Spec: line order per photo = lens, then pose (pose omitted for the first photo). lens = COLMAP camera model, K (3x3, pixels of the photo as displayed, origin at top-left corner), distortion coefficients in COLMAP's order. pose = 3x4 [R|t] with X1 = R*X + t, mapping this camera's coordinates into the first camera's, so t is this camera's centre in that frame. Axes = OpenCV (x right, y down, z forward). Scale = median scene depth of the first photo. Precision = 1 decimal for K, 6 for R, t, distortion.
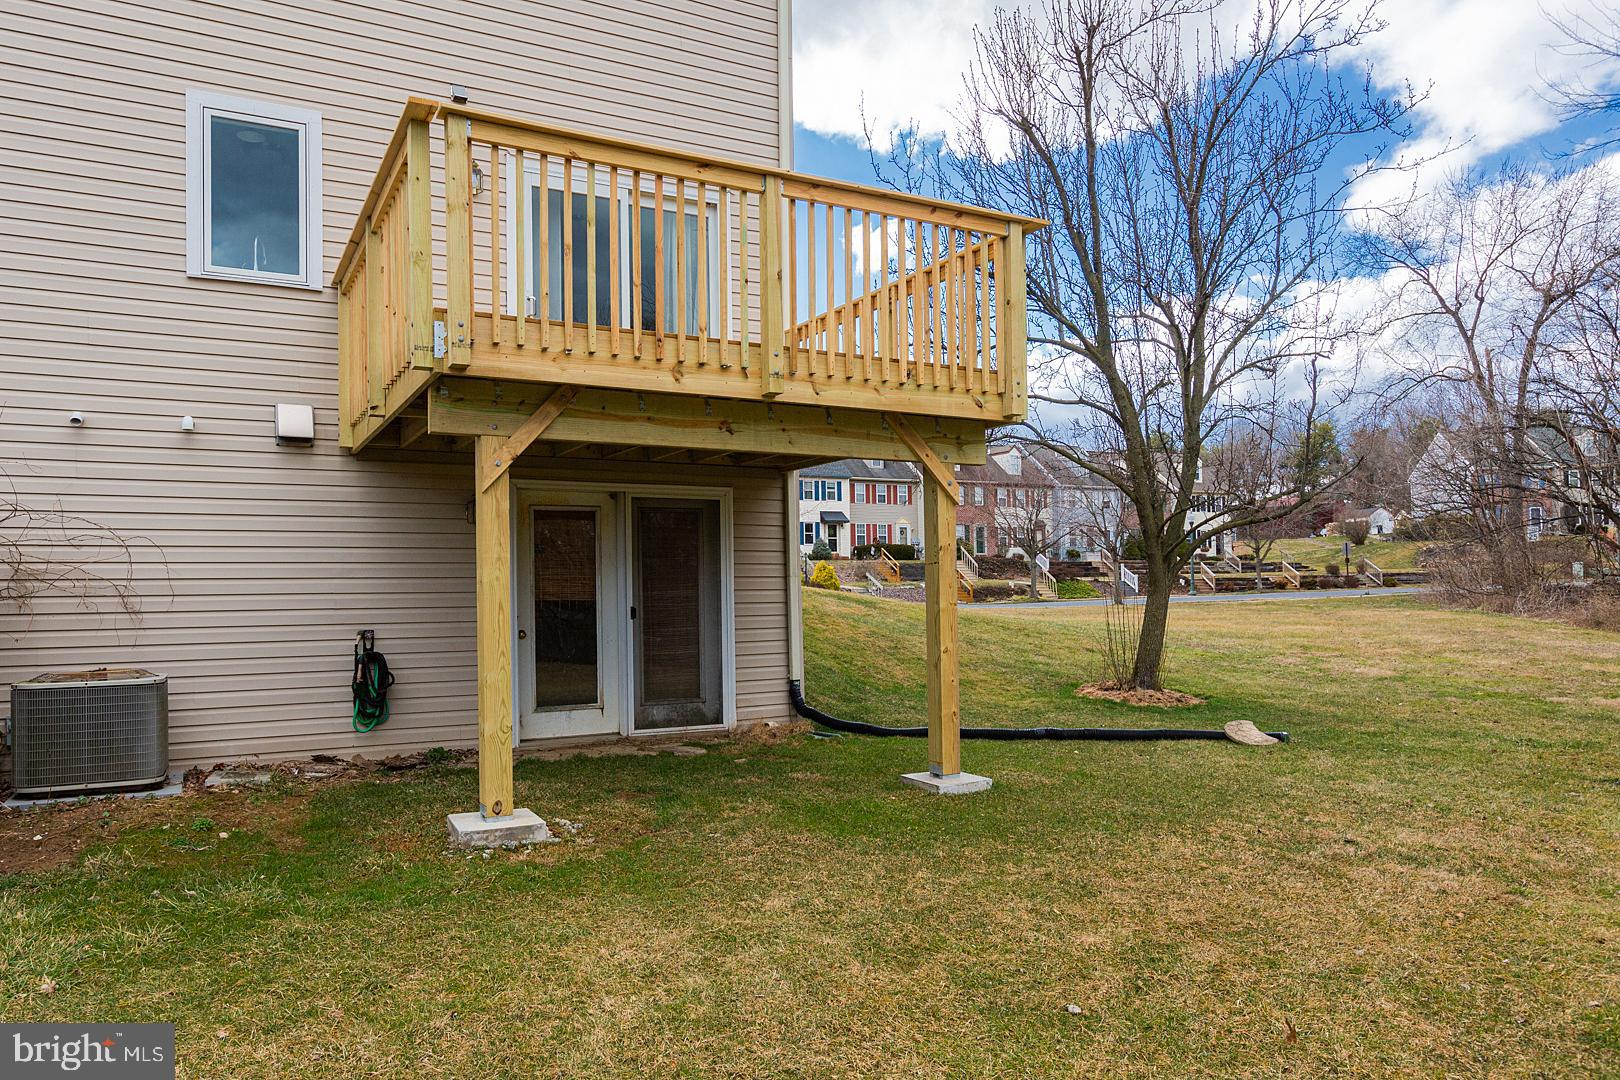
lens RADIAL K [[1069.4, 0, 721.1], [0, 1069.4, 586.7], [0, 0, 1]] dist [-0.001207, -0.000528]
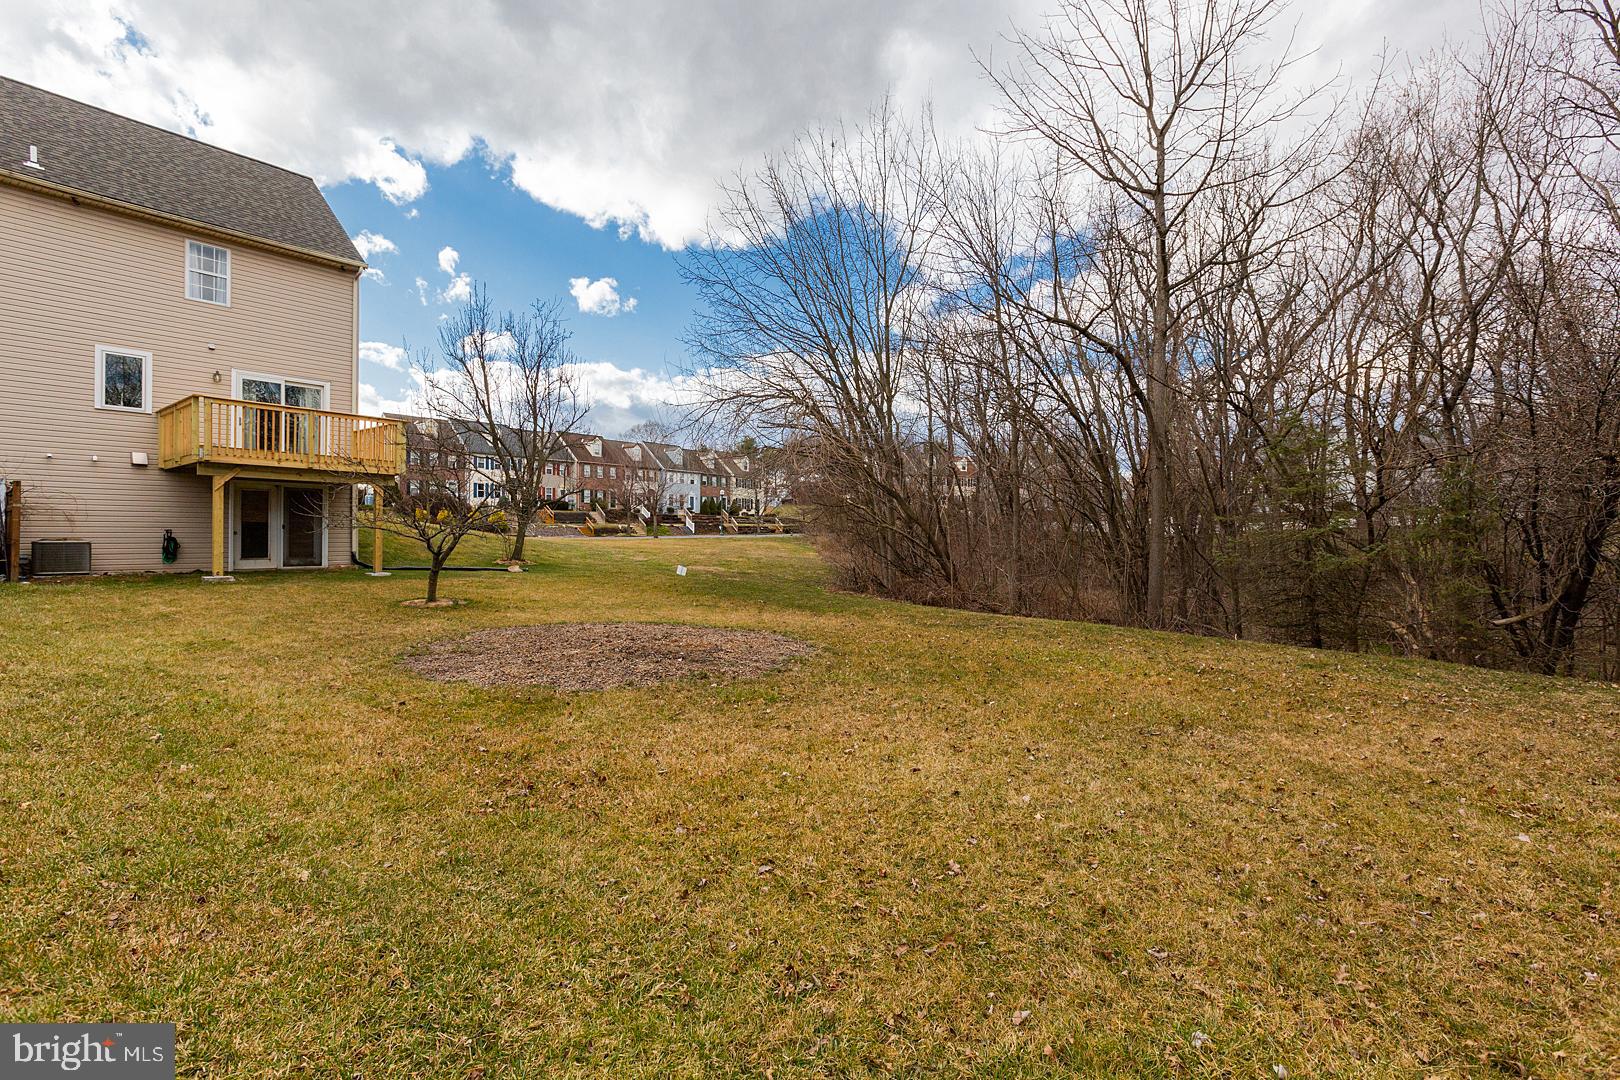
lens RADIAL K [[738.4, 0, 813.3], [0, 738.4, 534.3], [0, 0, 1]] dist [0.003828, 0.000341]
pose [[0.906922, 0.019122, 0.420864, 0.389413], [-0.021853, 0.999760, 0.001667, 0.010054], [-0.420732, -0.010709, 0.907122, -1.477757]]
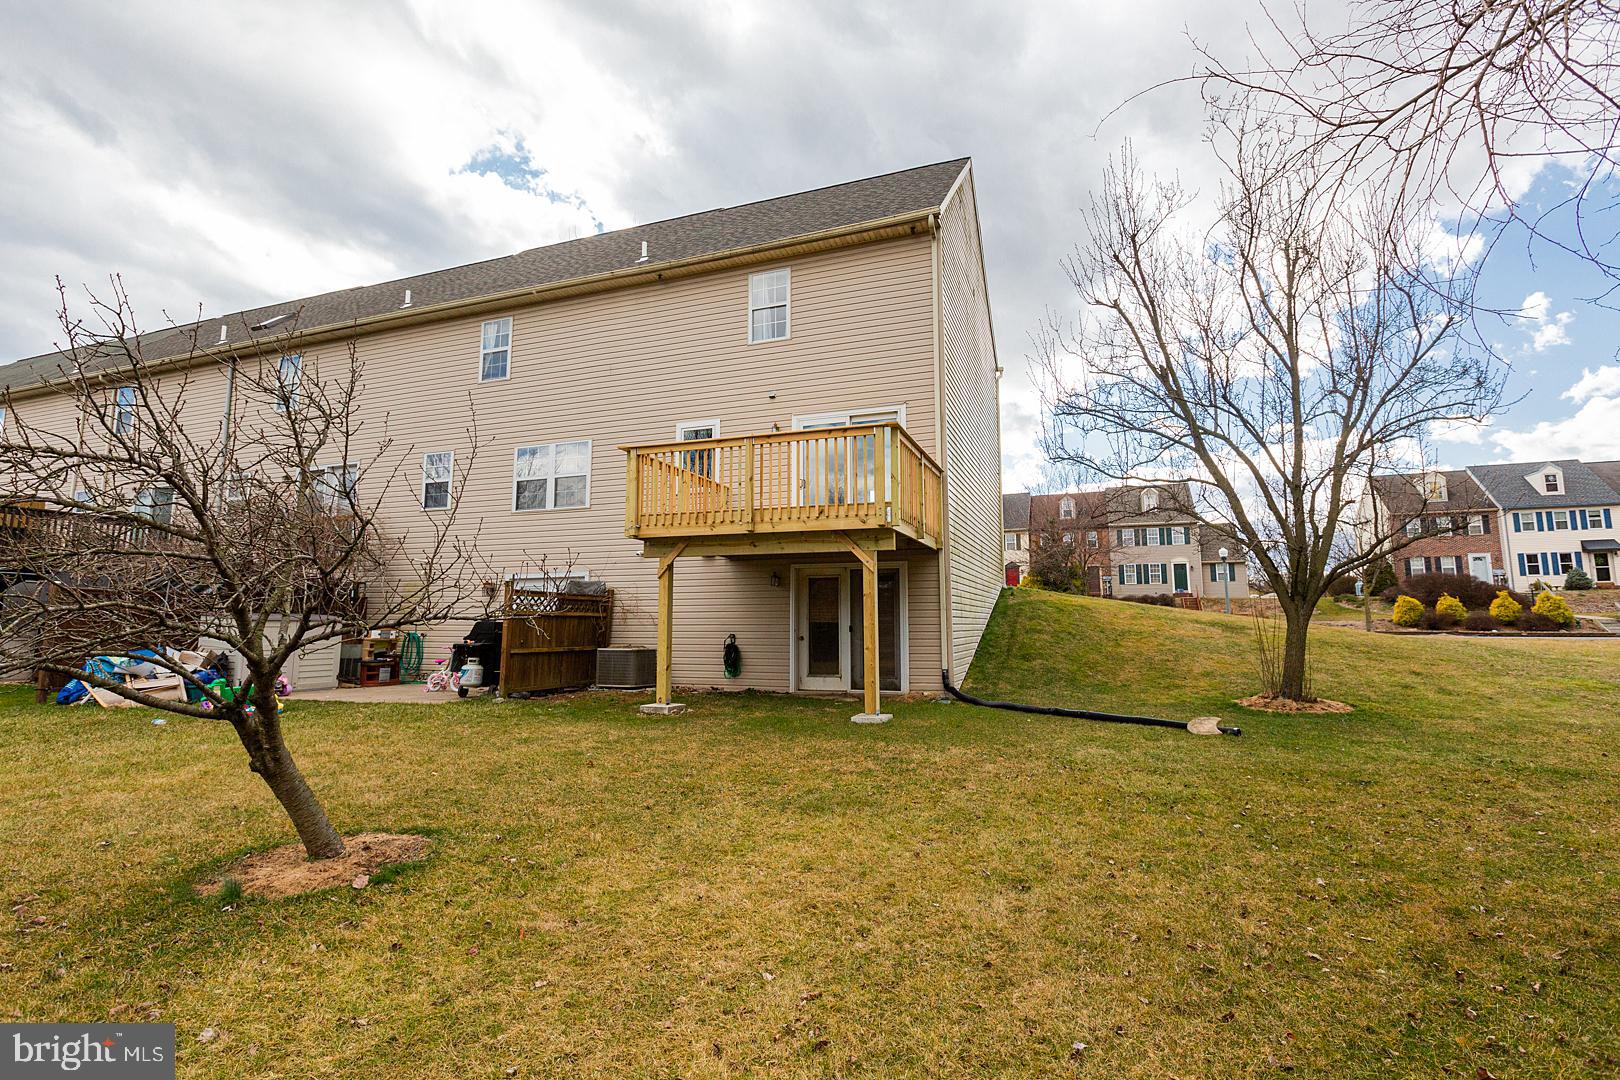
lens RADIAL K [[766.4, 0, 804.5], [0, 766.4, 531.6], [0, 0, 1]] dist [-0.002268, 0.000313]
pose [[0.689615, -0.079597, -0.719788, 0.896442], [-0.001053, 0.993830, -0.110911, 0.003173], [0.724175, 0.077244, 0.685276, -0.032684]]
